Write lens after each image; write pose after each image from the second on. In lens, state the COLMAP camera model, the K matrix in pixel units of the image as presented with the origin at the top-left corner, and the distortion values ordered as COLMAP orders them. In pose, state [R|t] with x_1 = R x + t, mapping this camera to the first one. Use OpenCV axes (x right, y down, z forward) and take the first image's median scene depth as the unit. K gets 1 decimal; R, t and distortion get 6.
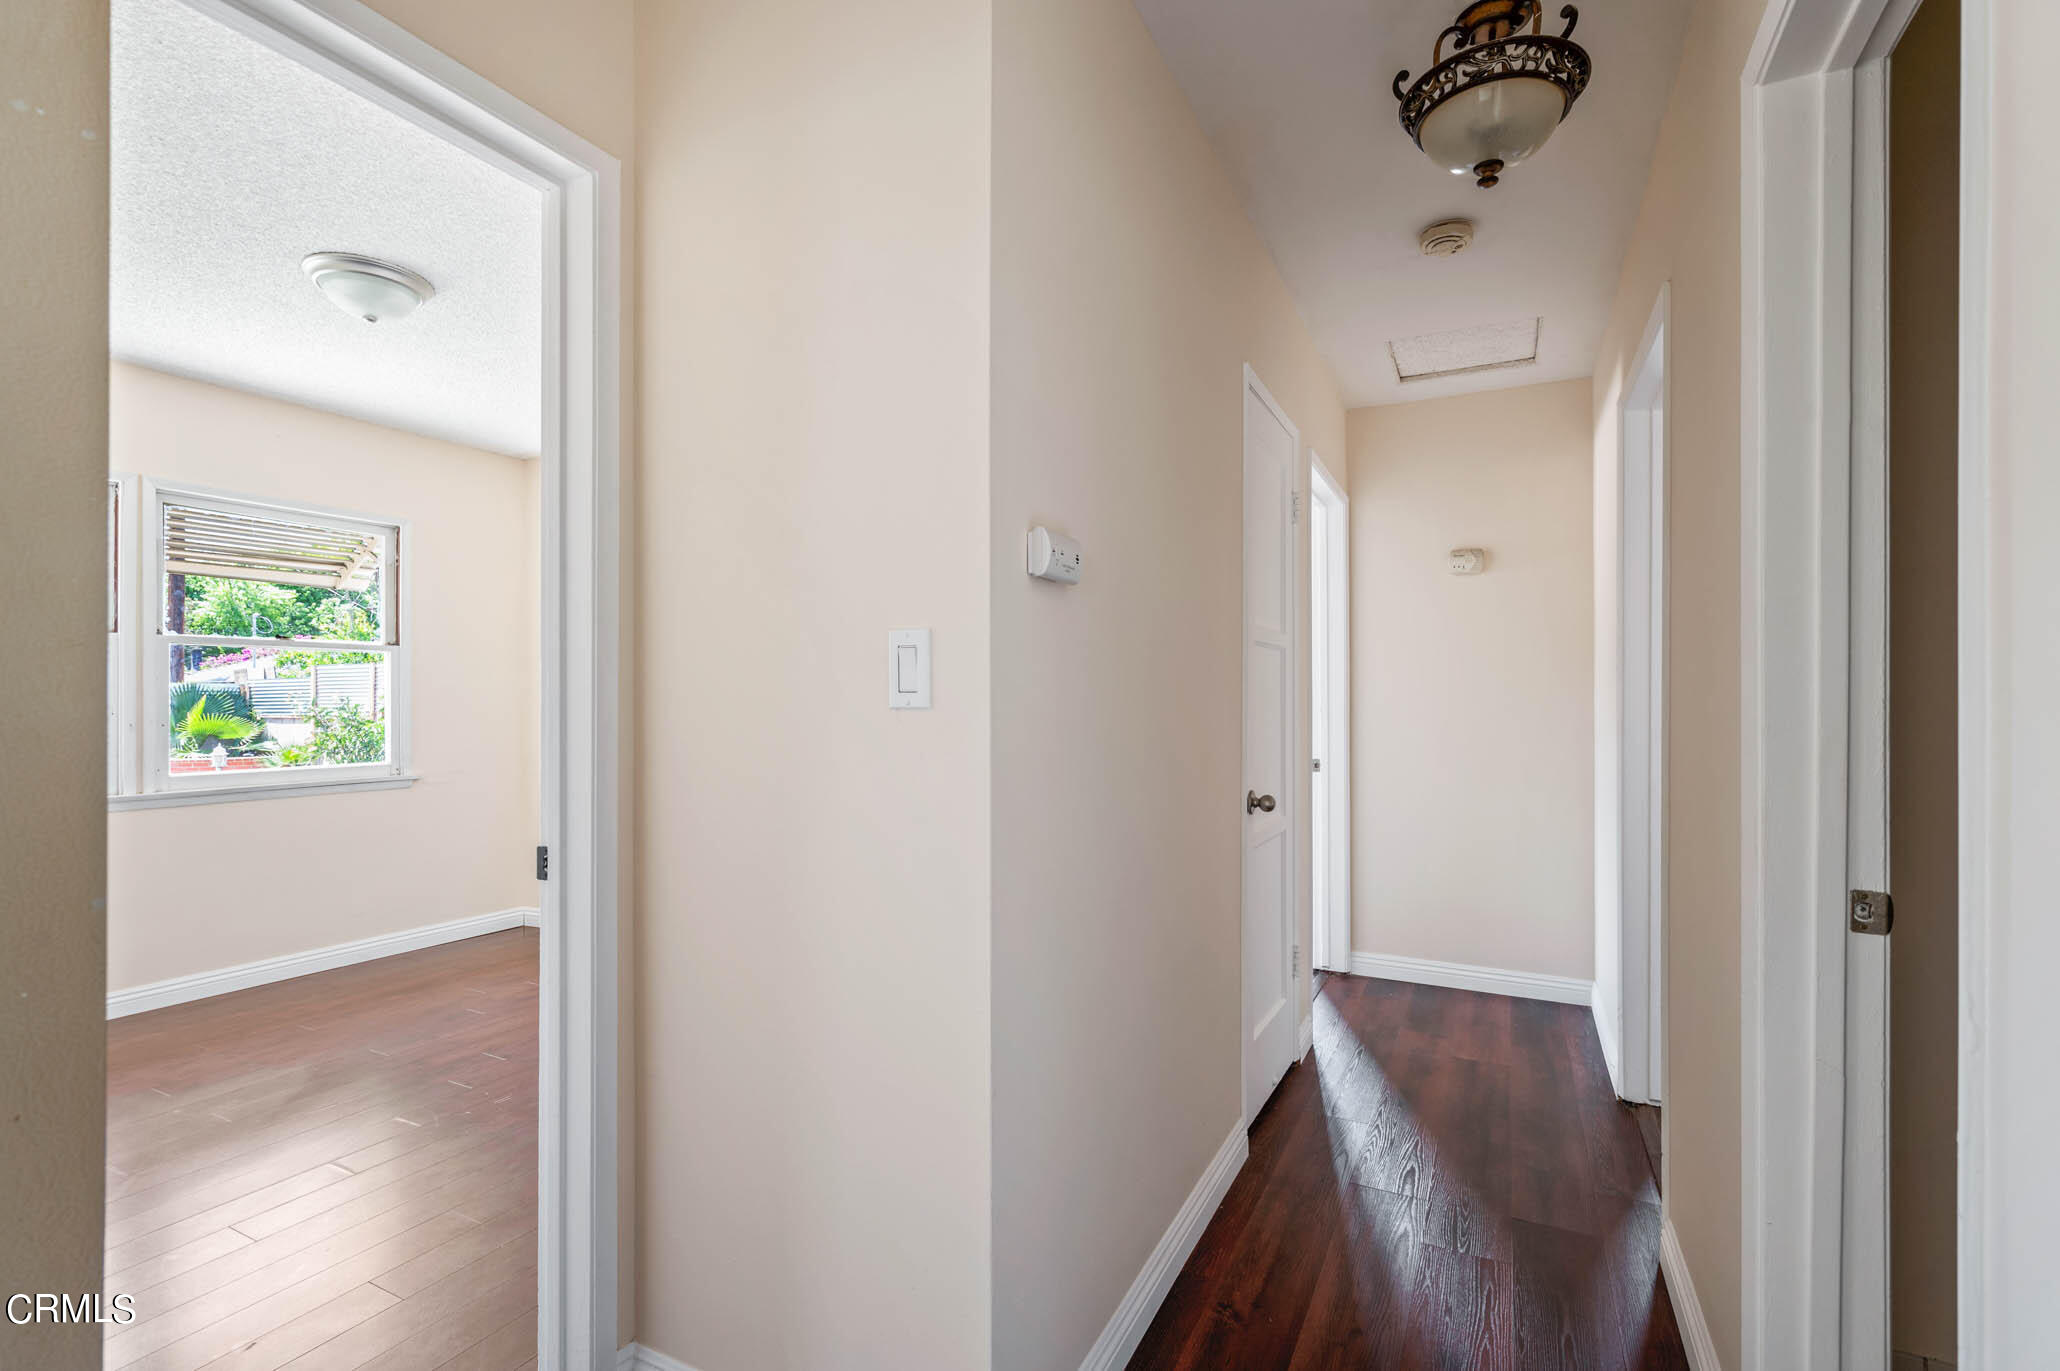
lens RADIAL K [[943.8, 0, 1068.5], [0, 943.8, 680.8], [0, 0, 1]] dist [-0.001528, -0.000330]
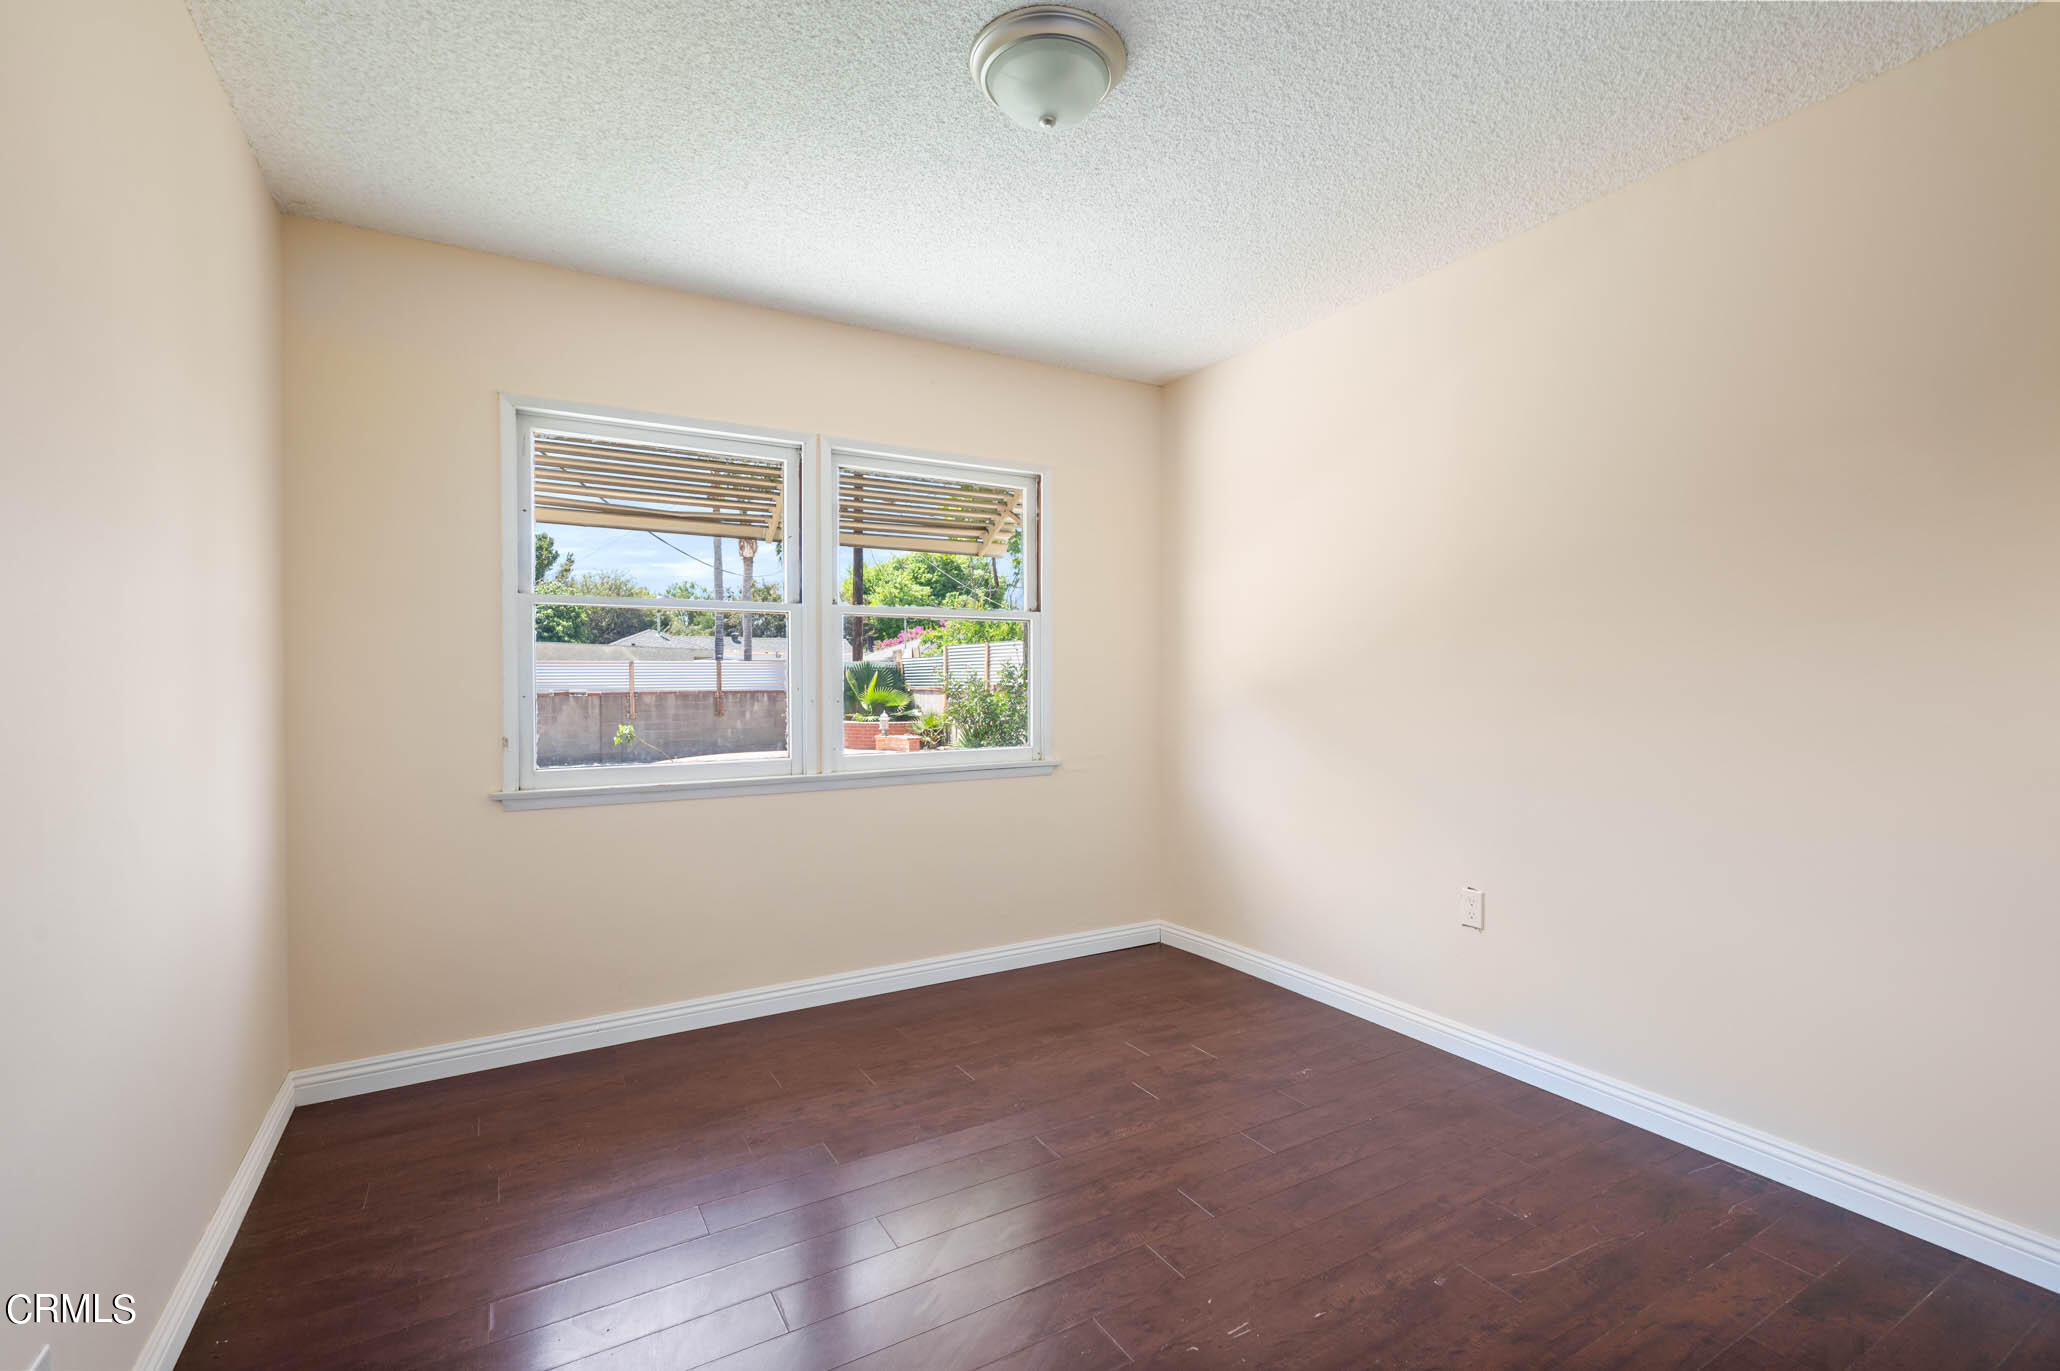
lens RADIAL K [[943.8, 0, 1068.5], [0, 943.8, 680.8], [0, 0, 1]] dist [-0.001528, -0.000330]
pose [[0.857396, 0.011770, -0.514523, -0.233368], [-0.000862, 0.999770, 0.021434, 0.007275], [0.514657, -0.017934, 0.857209, 0.259107]]
